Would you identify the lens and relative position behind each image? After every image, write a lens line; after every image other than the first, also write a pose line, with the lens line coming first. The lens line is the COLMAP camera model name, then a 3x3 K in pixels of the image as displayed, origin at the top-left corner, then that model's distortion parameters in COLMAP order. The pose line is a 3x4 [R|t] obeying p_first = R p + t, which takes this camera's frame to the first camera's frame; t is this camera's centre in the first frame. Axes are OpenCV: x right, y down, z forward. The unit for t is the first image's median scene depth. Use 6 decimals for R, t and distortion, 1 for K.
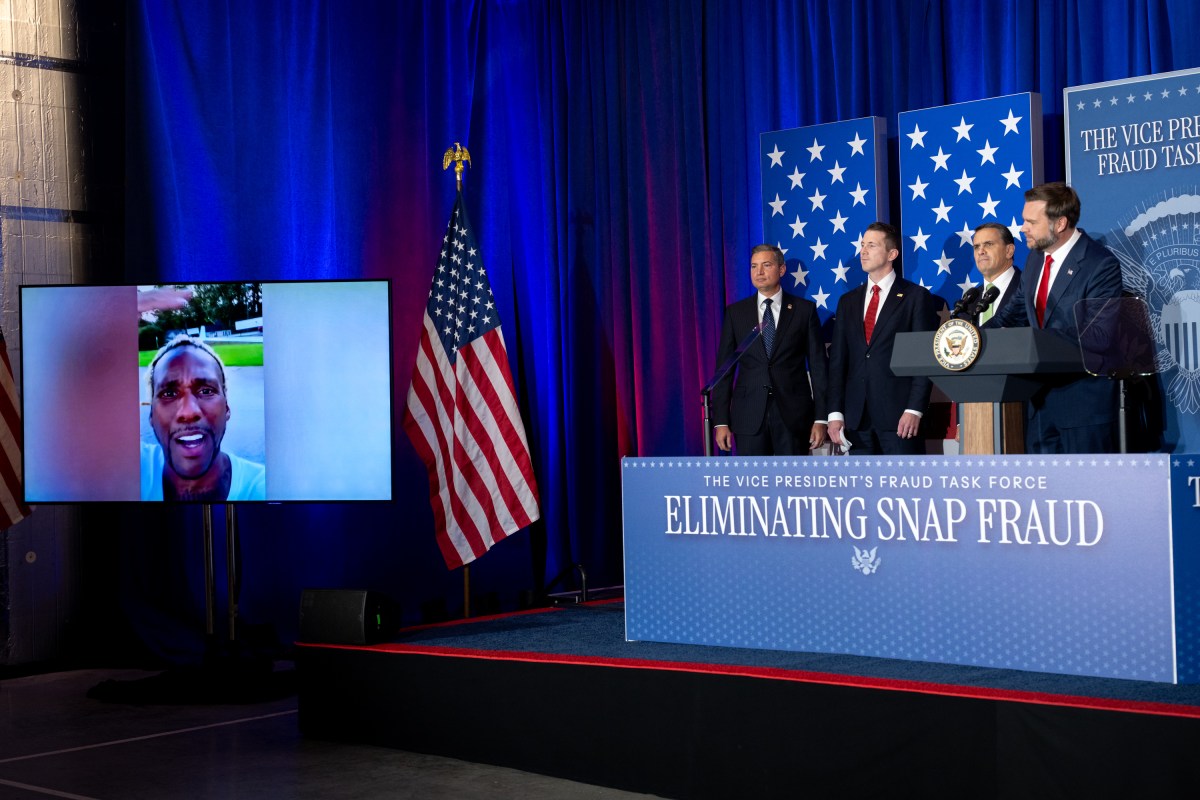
lens RADIAL K [[2003.4, 0, 565.3], [0, 2003.4, 401.3], [0, 0, 1]] dist [0.148286, 0.000000]
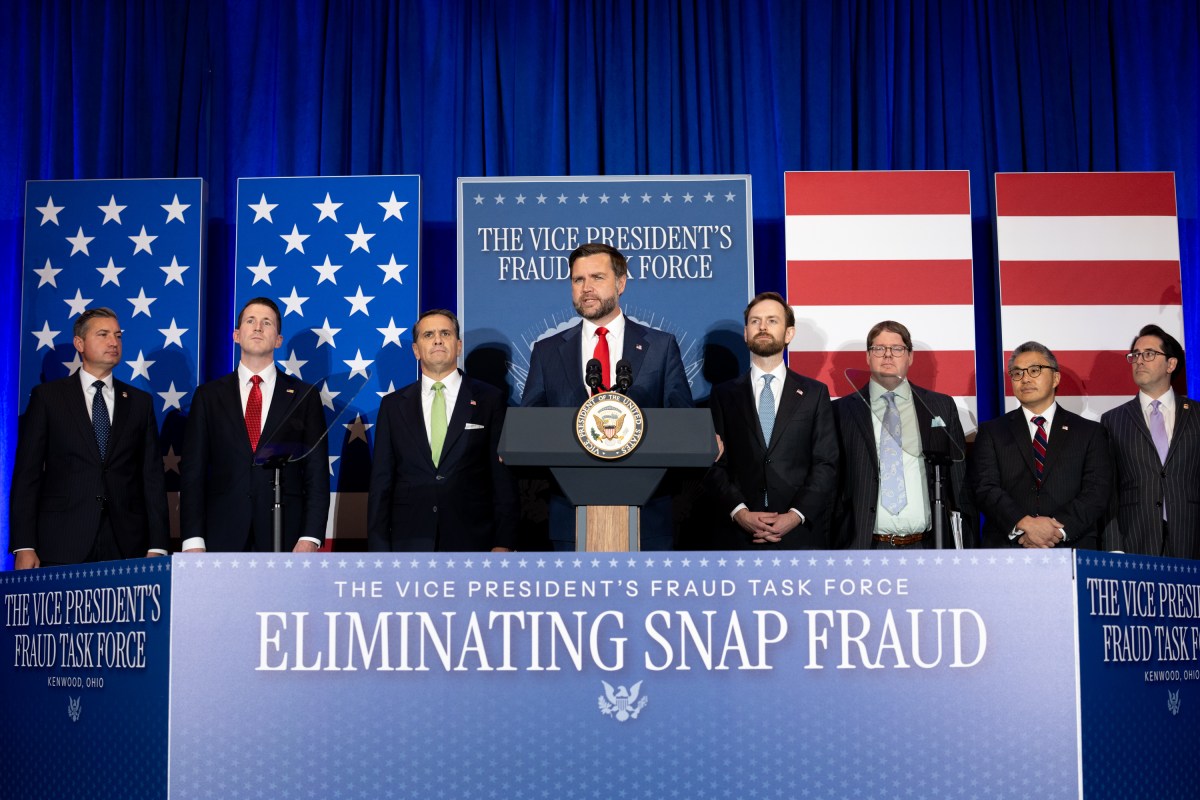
lens RADIAL K [[1868.8, 0, 617.9], [0, 1868.8, 383.7], [0, 0, 1]] dist [-0.130850, 0.000000]
pose [[0.730896, 0.118717, 0.672084, -0.279232], [-0.020692, 0.988157, -0.152045, 0.063408], [-0.682175, 0.097222, 0.724696, 0.479889]]
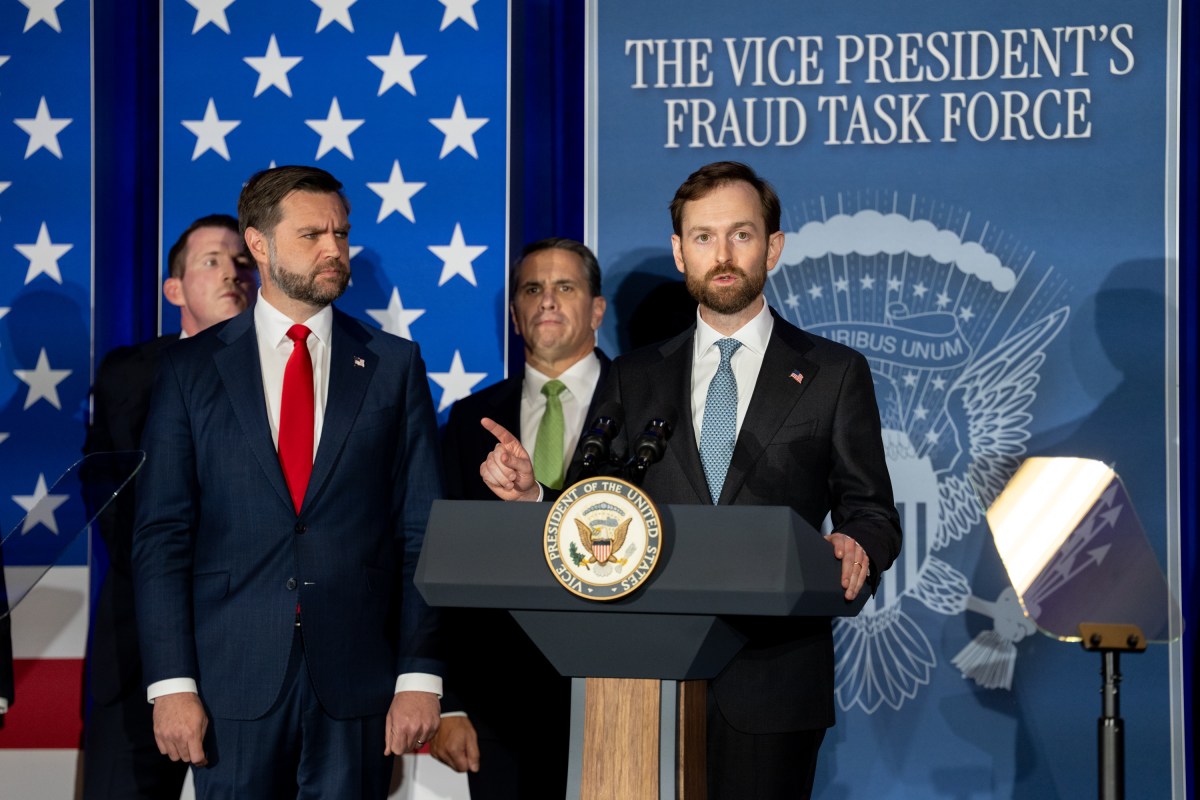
lens RADIAL K [[5012.8, 0, 607.7], [0, 5012.8, 369.3], [0, 0, 1]] dist [1.372143, 0.000000]
pose [[0.890592, 0.063505, 0.450347, -0.275289], [-0.042448, 0.997488, -0.056716, -0.003972], [-0.452817, 0.031394, 0.891051, 0.067899]]
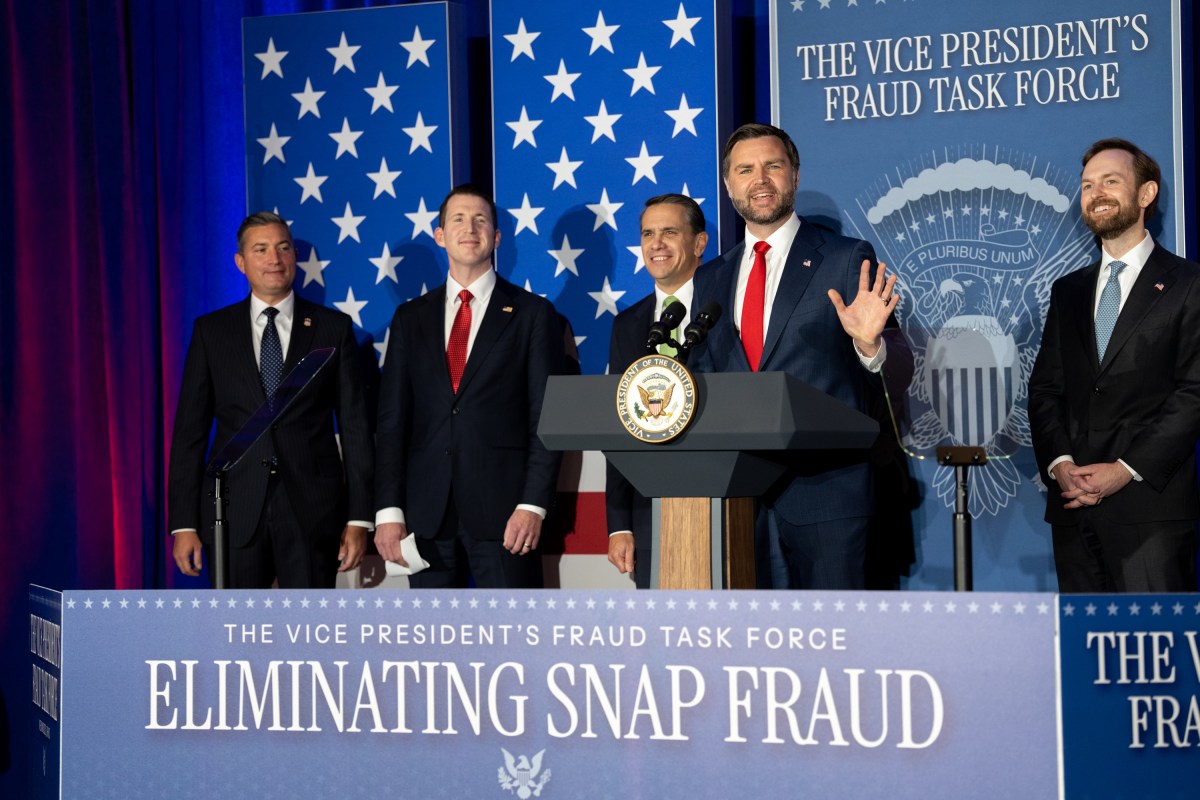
lens RADIAL K [[3363.7, 0, 592.6], [0, 3363.7, 382.3], [0, 0, 1]] dist [0.546414, 0.000000]
pose [[0.965519, 0.021878, 0.259412, -0.077745], [-0.014929, 0.999476, -0.028728, -0.004404], [-0.259905, 0.023865, 0.965339, 0.057432]]
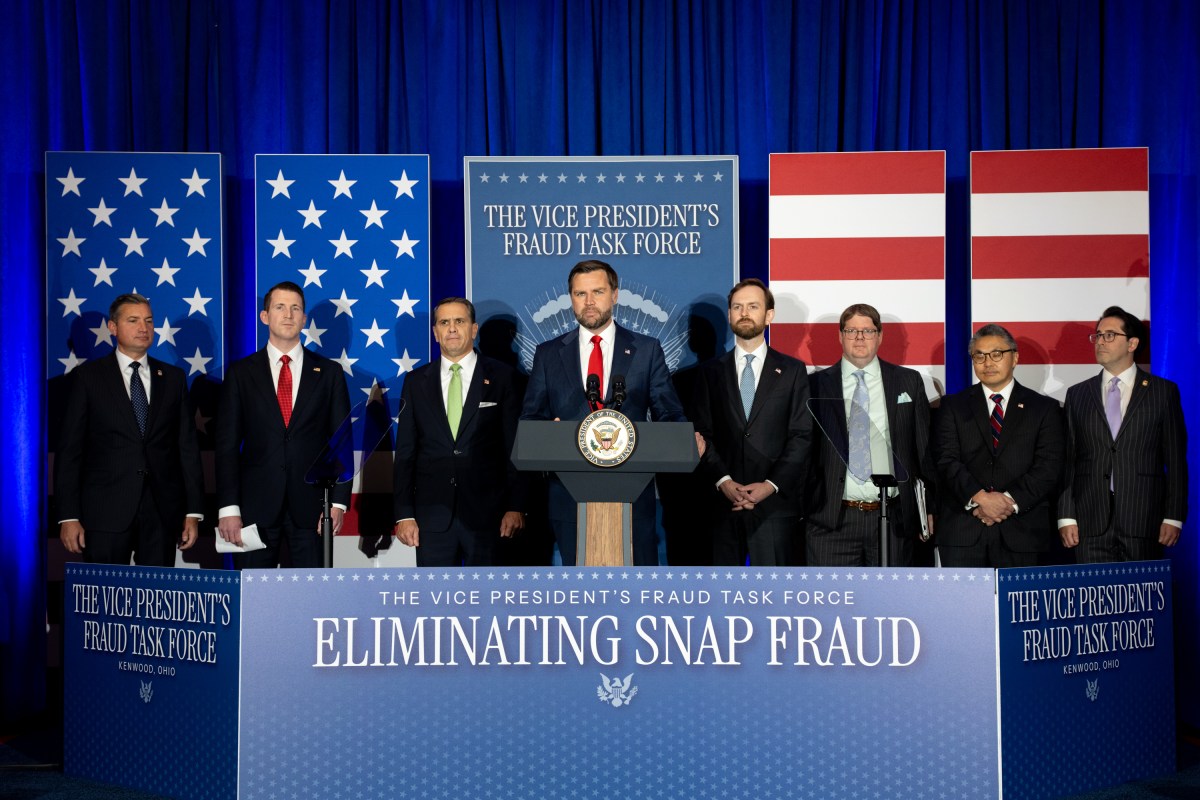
lens RADIAL K [[2068.7, 0, 605.7], [0, 2068.7, 405.1], [0, 0, 1]] dist [0.324158, 0.000000]
pose [[0.732455, 0.044483, 0.679361, -0.426754], [-0.023750, 0.998925, -0.039802, -0.006130], [-0.680402, 0.013018, 0.732724, 0.325798]]
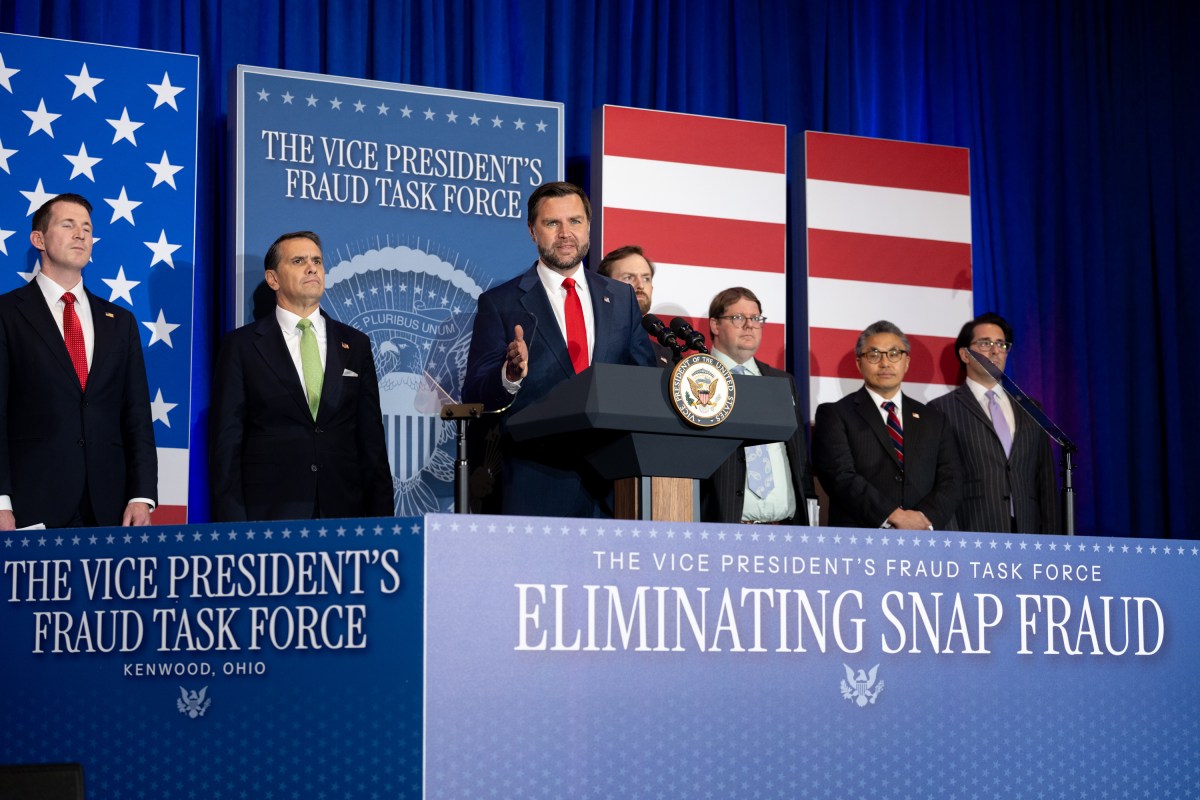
lens RADIAL K [[2456.8, 0, 600.8], [0, 2456.8, 379.4], [0, 0, 1]] dist [0.075694, 0.000000]
pose [[0.326667, 0.140961, 0.934569, -0.607823], [-0.017343, 0.989543, -0.143191, 0.089882], [-0.944980, 0.030567, 0.325696, 0.751286]]
